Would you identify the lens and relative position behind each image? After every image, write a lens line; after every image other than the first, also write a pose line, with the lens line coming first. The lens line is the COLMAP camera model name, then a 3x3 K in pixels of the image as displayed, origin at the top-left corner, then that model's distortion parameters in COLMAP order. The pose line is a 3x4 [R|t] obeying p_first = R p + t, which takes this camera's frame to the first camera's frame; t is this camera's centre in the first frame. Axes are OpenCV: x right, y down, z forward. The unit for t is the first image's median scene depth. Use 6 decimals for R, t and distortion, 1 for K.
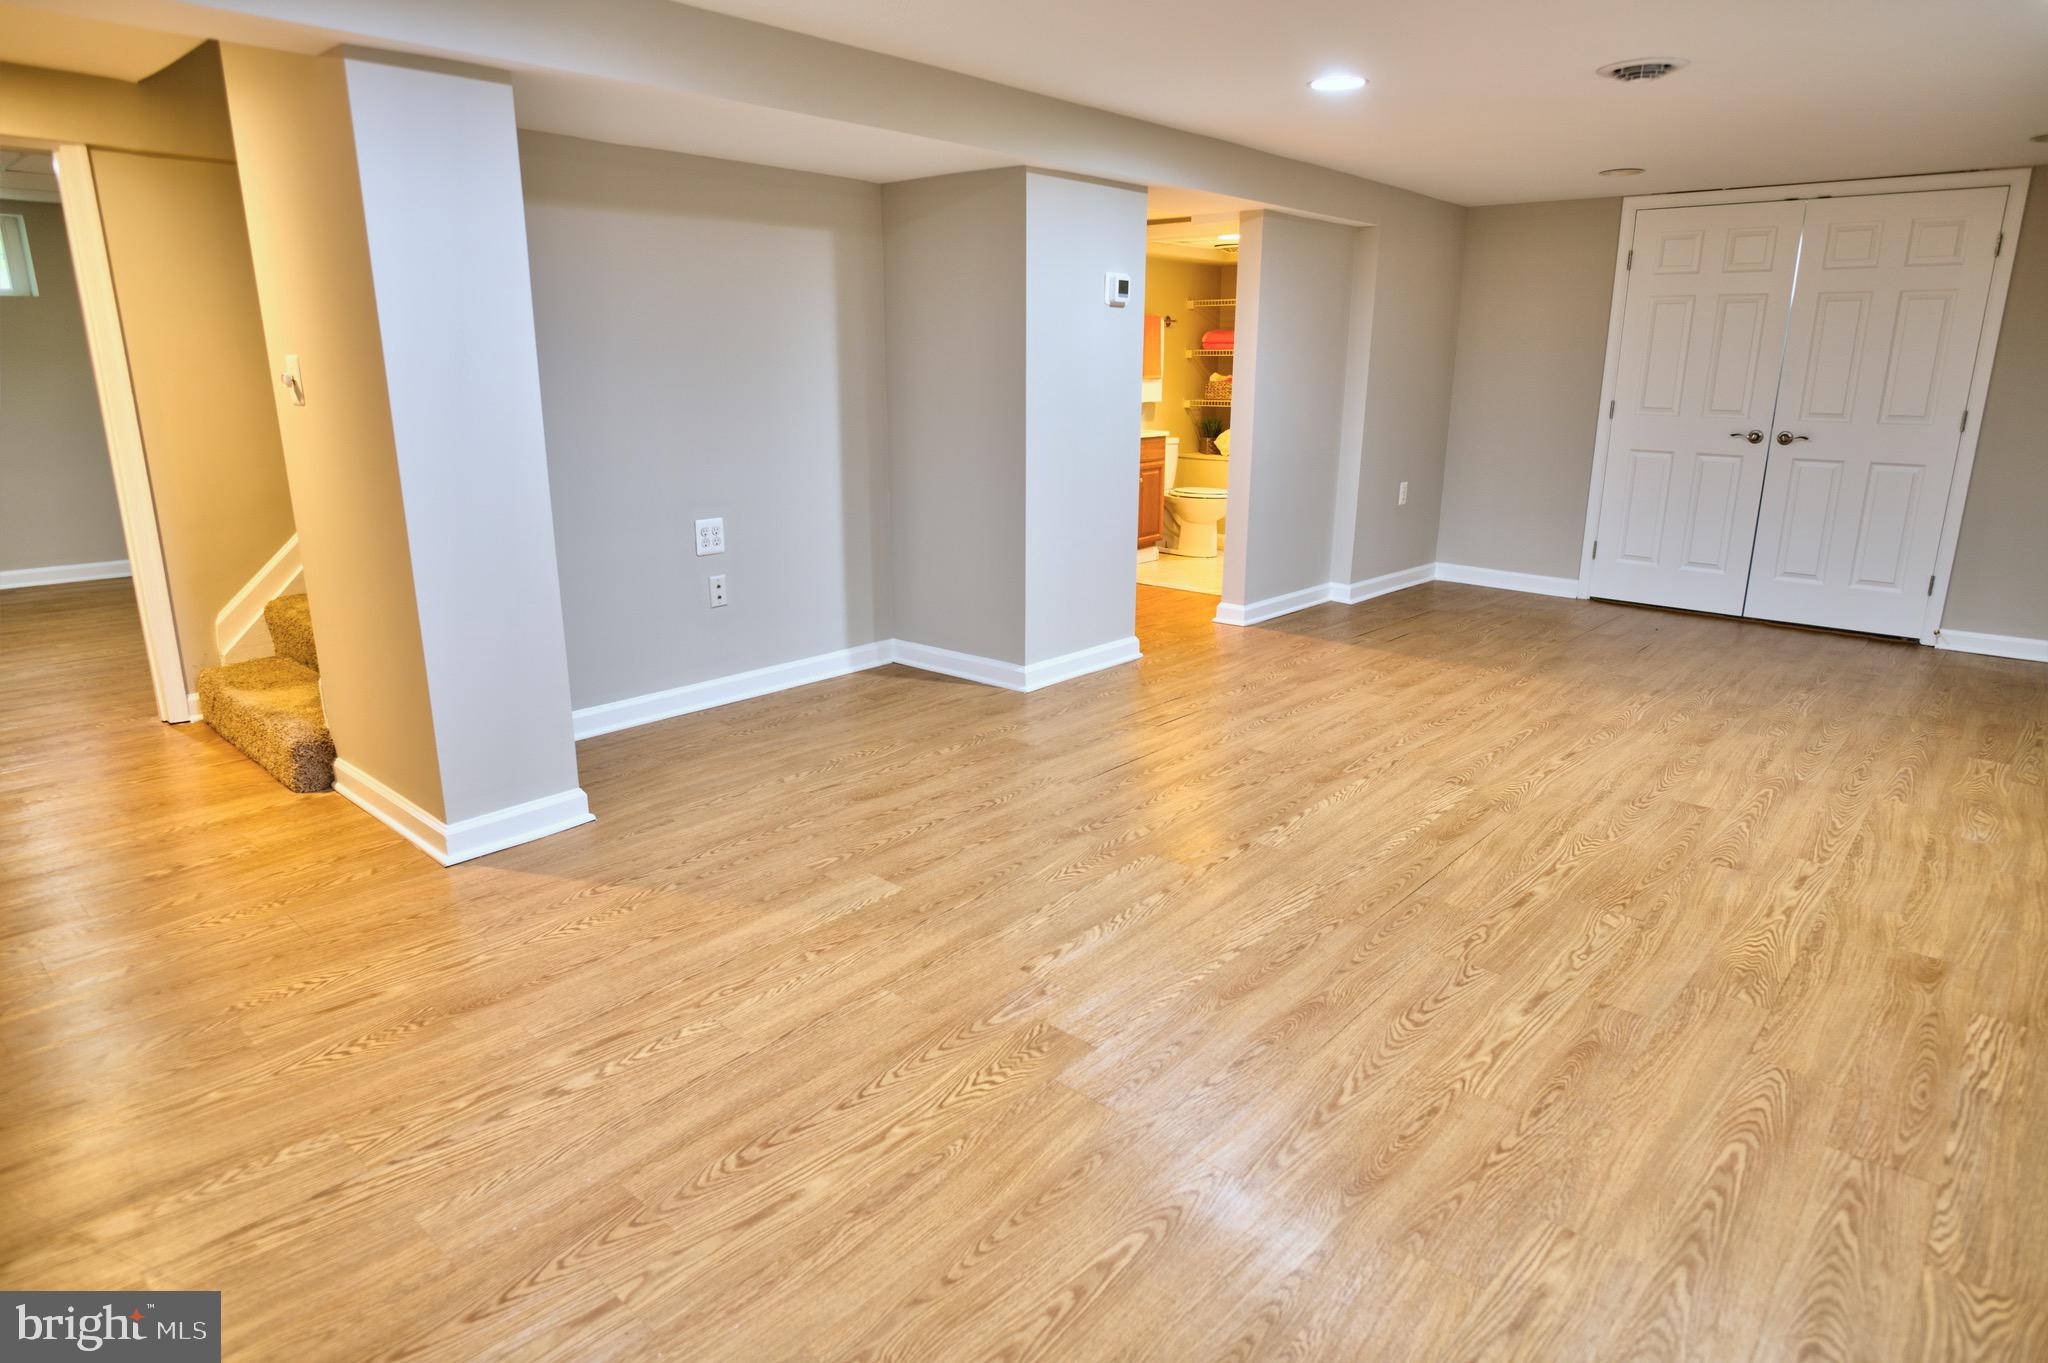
lens RADIAL K [[1173.1, 0, 1021.6], [0, 1173.1, 685.1], [0, 0, 1]] dist [-0.038653, 0.016283]
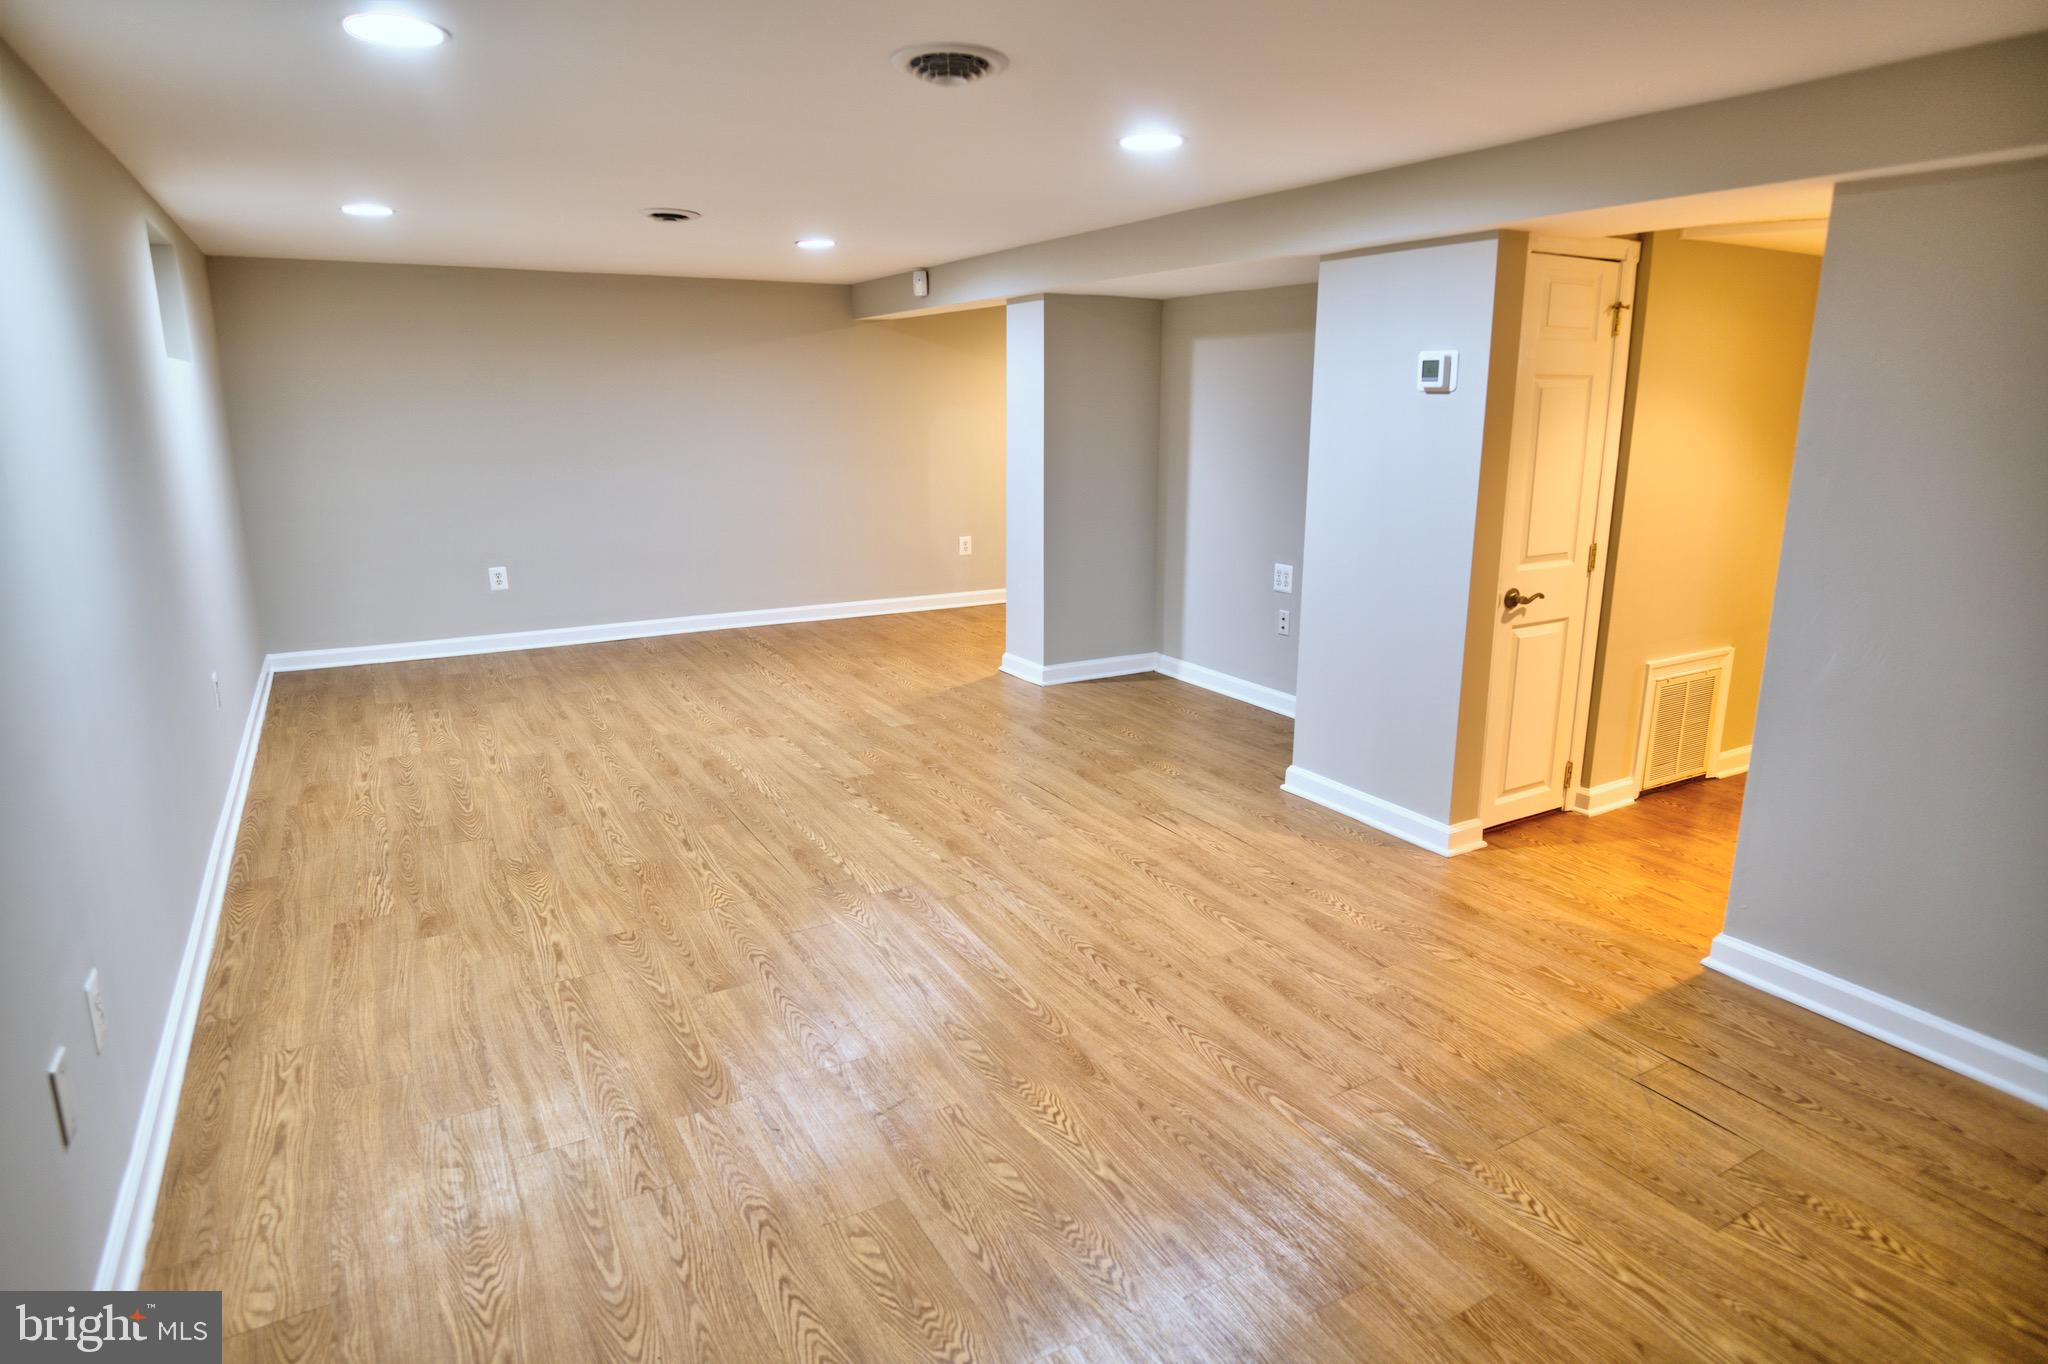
lens RADIAL K [[1173.1, 0, 1019.7], [0, 1173.1, 672.0], [0, 0, 1]] dist [-0.038653, 0.016283]
pose [[-0.321985, 0.210281, -0.923097, 1.352864], [-0.257723, 0.918732, 0.299183, -0.451408], [0.910991, 0.334236, -0.241624, 1.436414]]
